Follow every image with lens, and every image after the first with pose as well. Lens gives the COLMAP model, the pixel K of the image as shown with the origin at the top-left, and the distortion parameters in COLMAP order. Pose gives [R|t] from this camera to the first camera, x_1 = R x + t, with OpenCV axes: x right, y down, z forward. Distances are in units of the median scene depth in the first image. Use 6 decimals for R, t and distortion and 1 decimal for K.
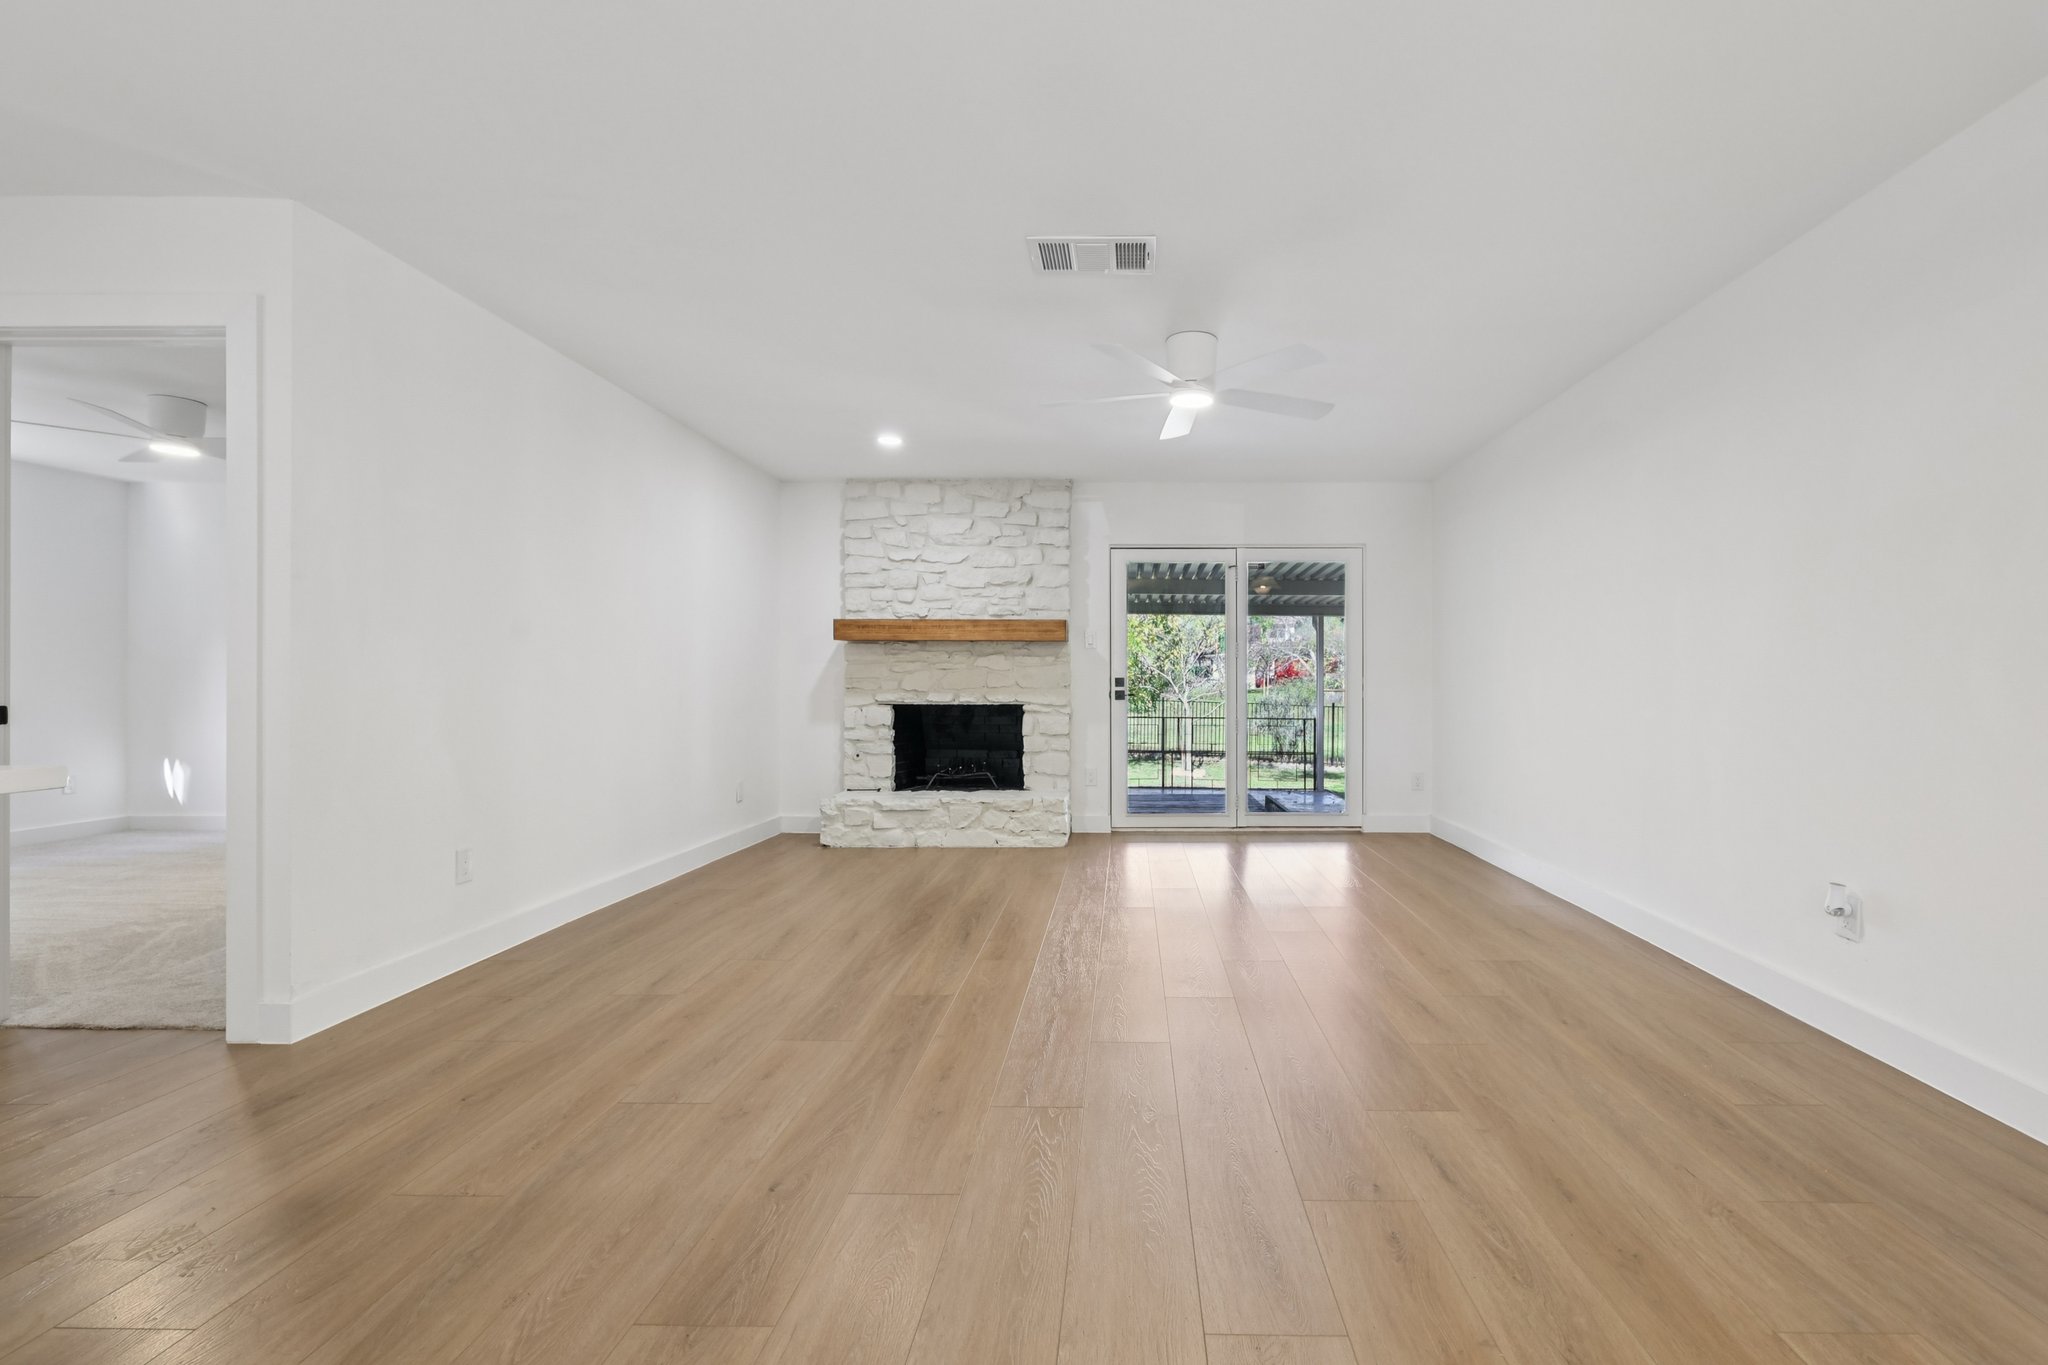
lens RADIAL K [[870.3, 0, 1093.3], [0, 870.3, 677.3], [0, 0, 1]] dist [-0.000158, 0.000105]
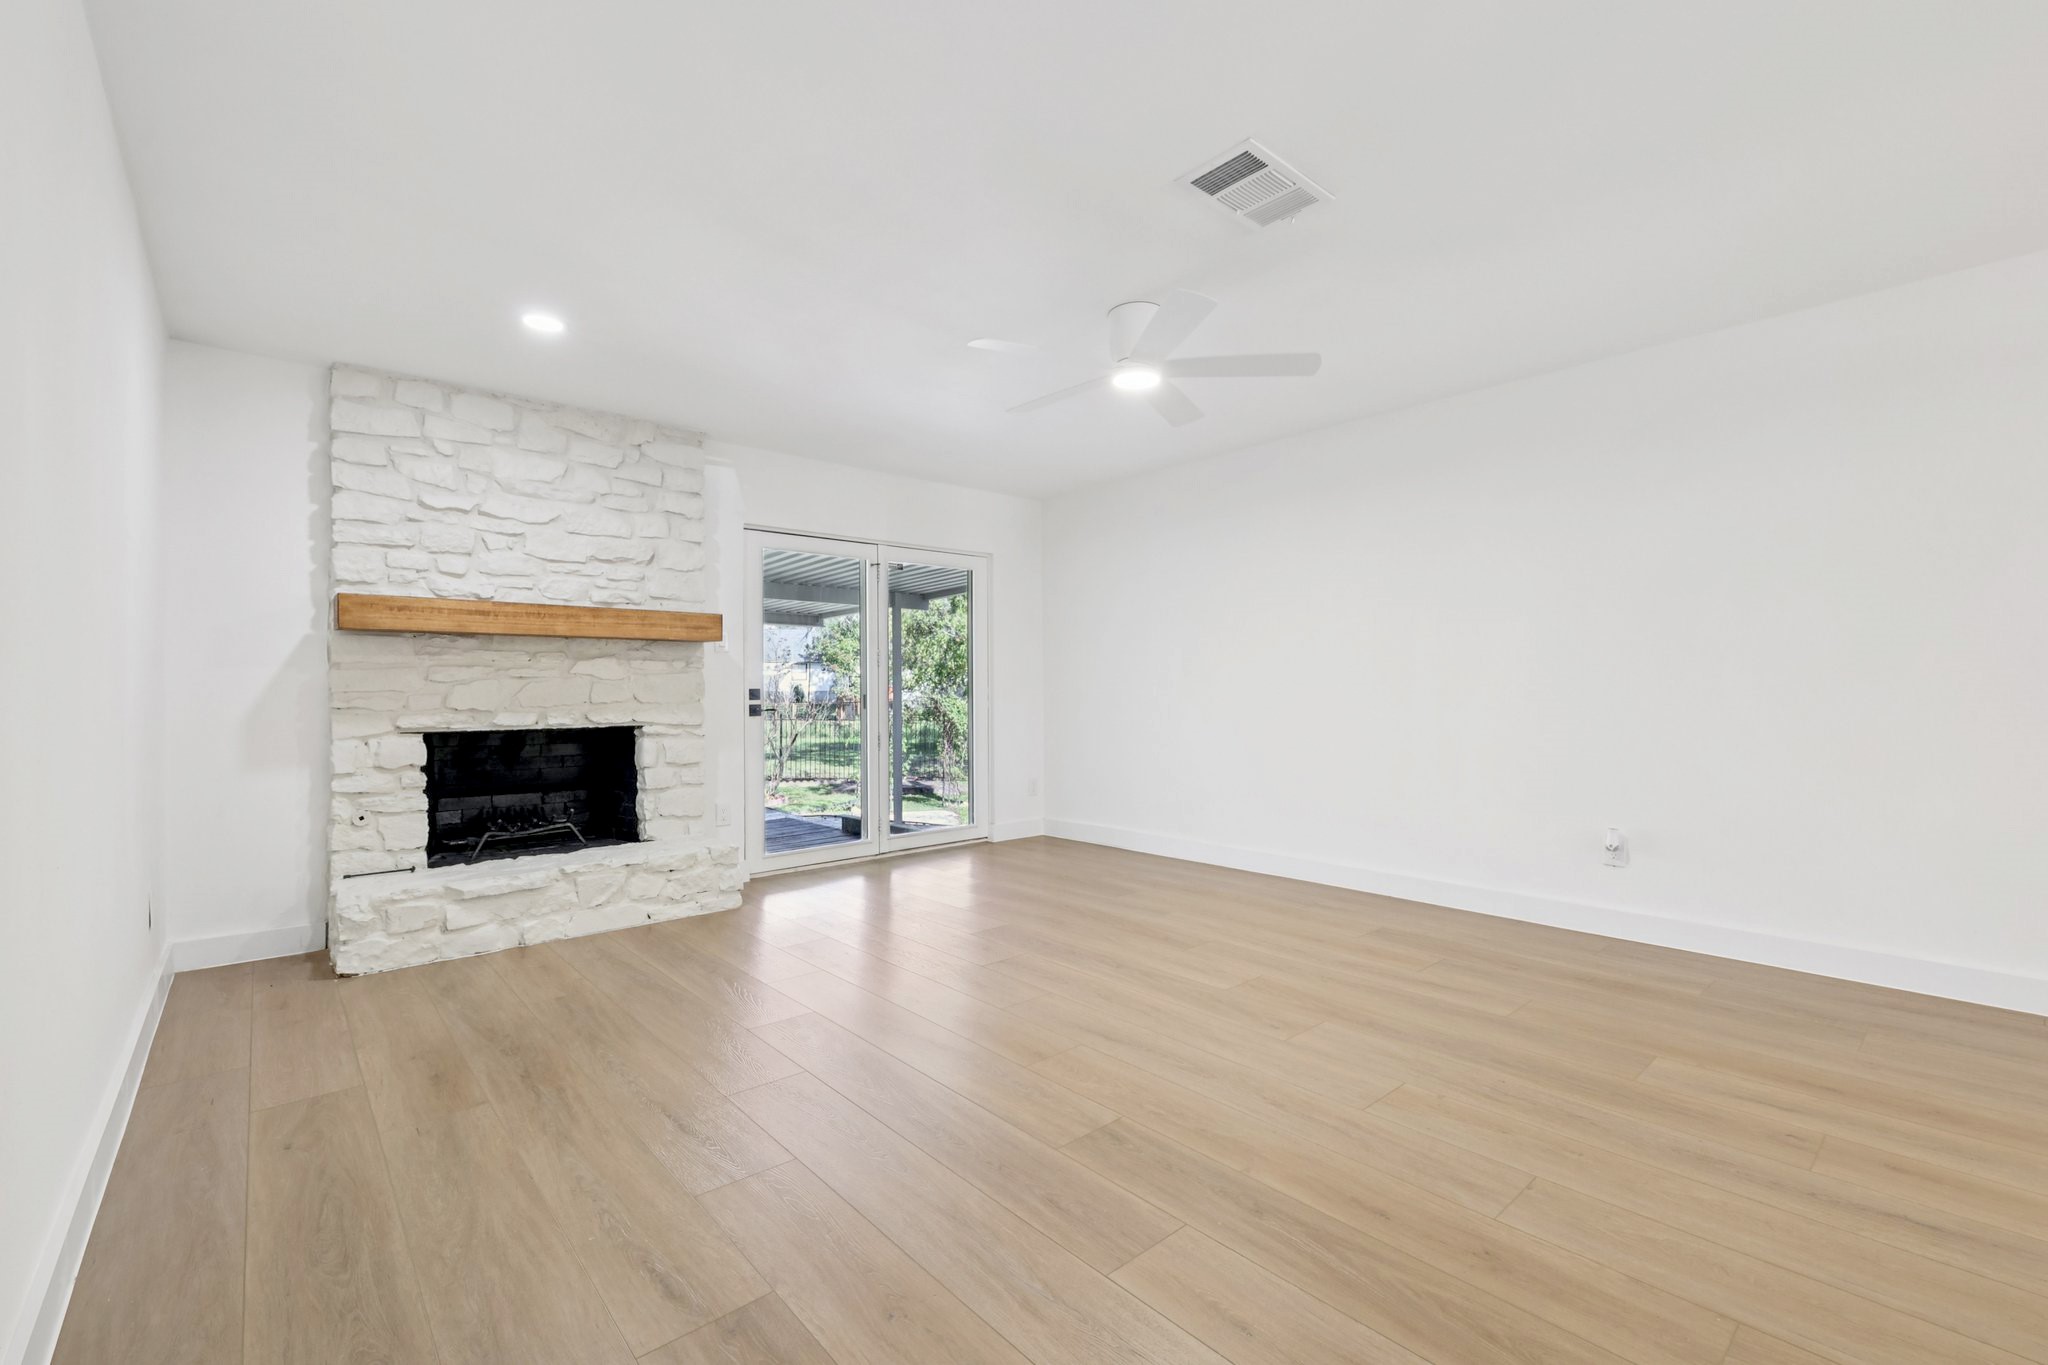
lens RADIAL K [[870.3, 0, 1005.9], [0, 870.3, 686.9], [0, 0, 1]] dist [-0.000158, 0.000105]
pose [[0.744931, -0.003878, 0.667130, -0.343666], [0.004614, 0.999989, 0.000660, -0.000809], [-0.667125, 0.002586, 0.744941, 0.243147]]
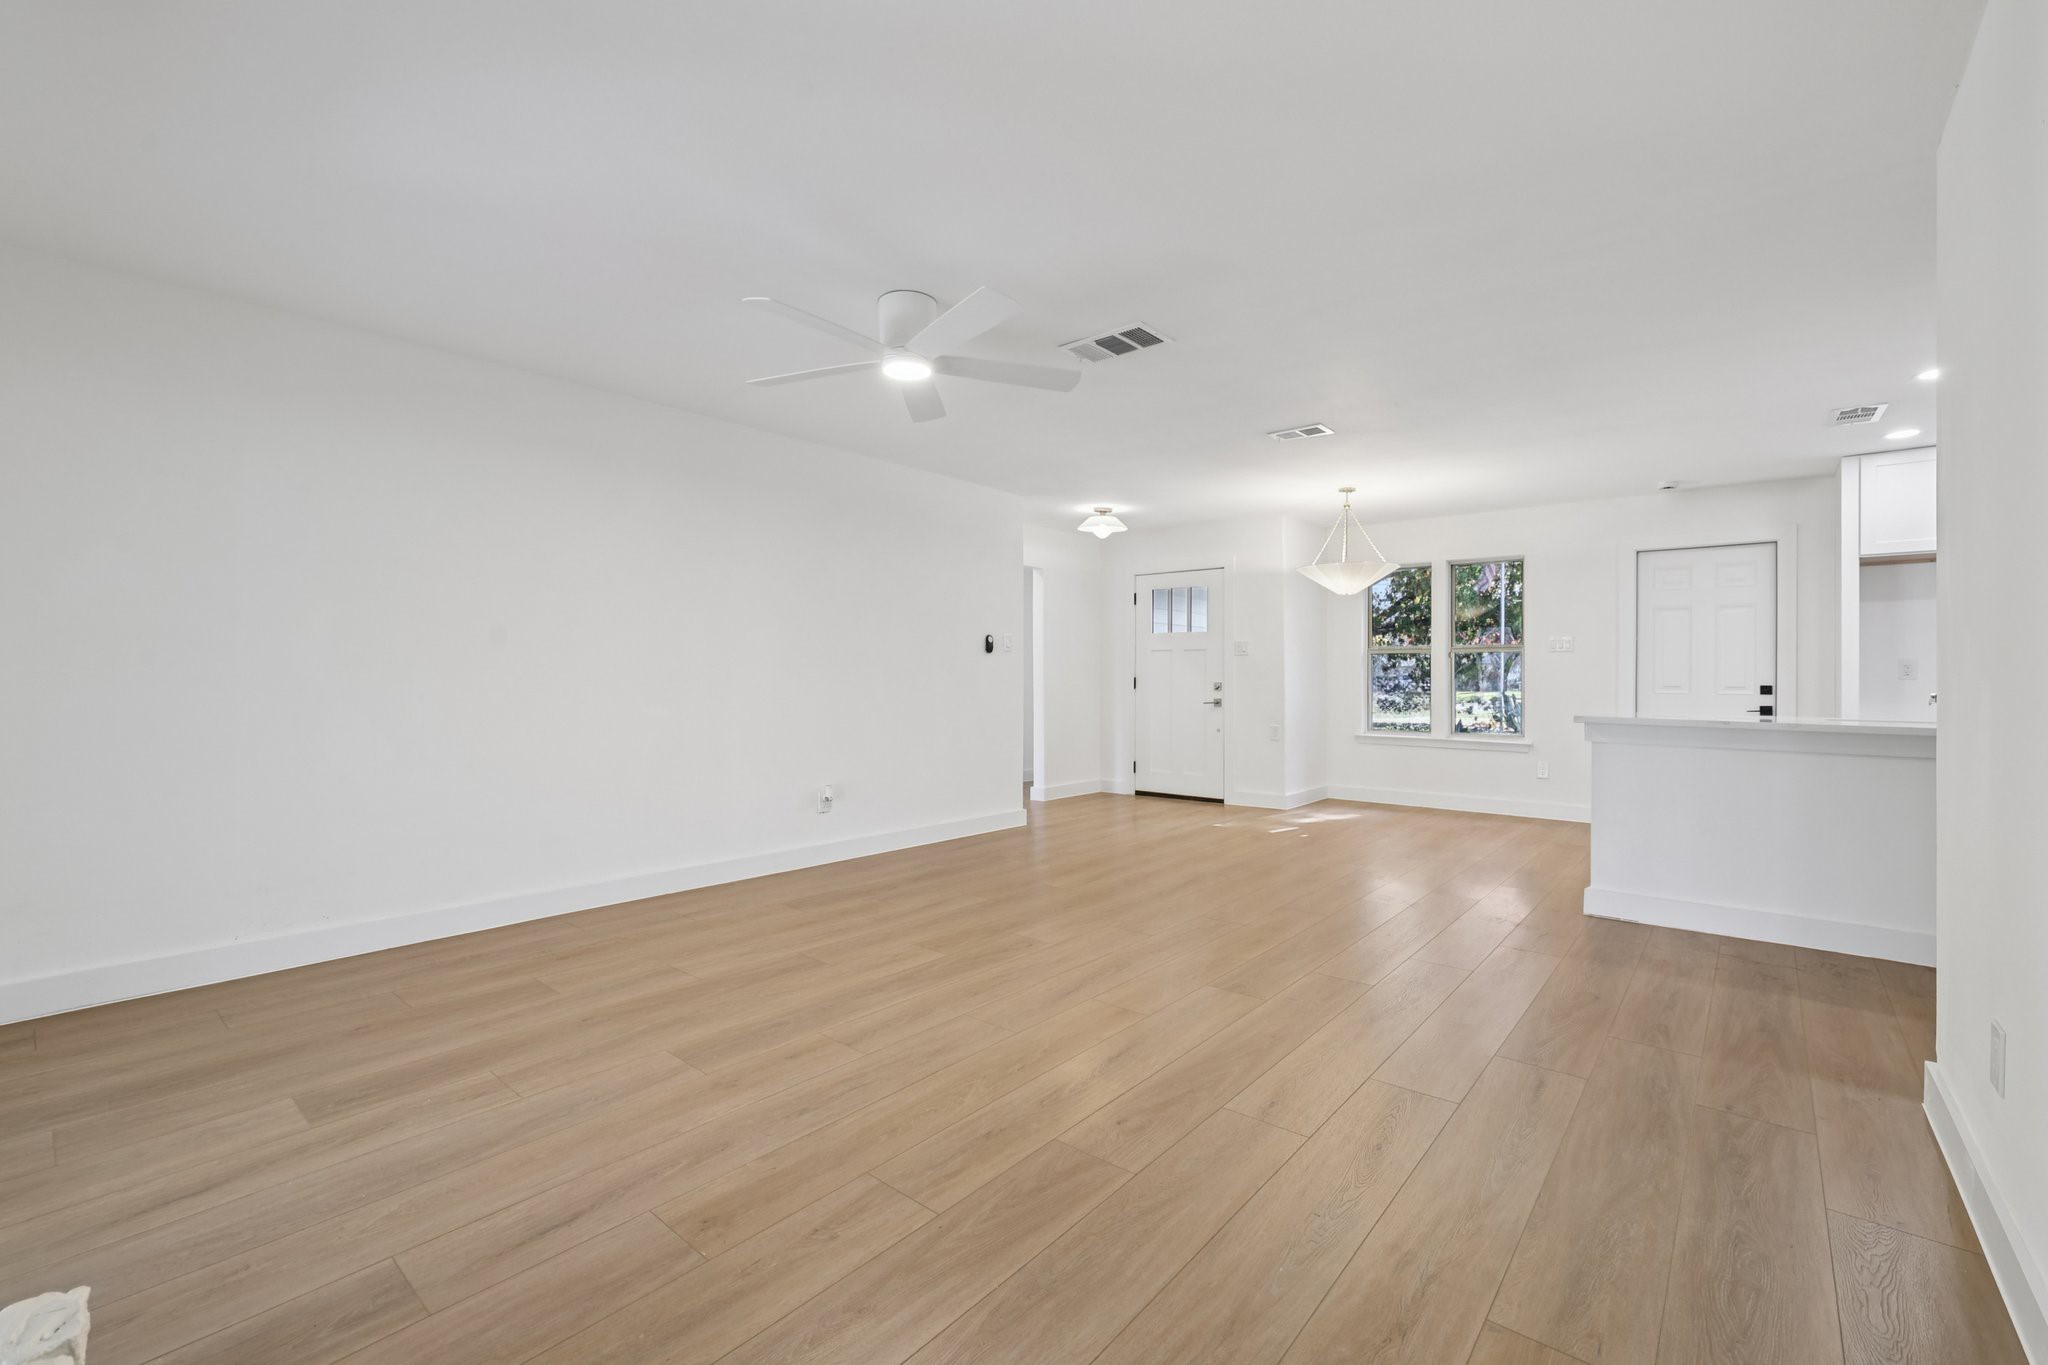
lens RADIAL K [[902.4, 0, 1015.6], [0, 902.4, 679.7], [0, 0, 1]] dist [-0.001294, -0.000126]
pose [[-0.786409, -0.007394, 0.617662, -0.312113], [-0.008031, 0.999966, 0.001746, -0.005903], [-0.617654, -0.003587, -0.786441, 0.959204]]
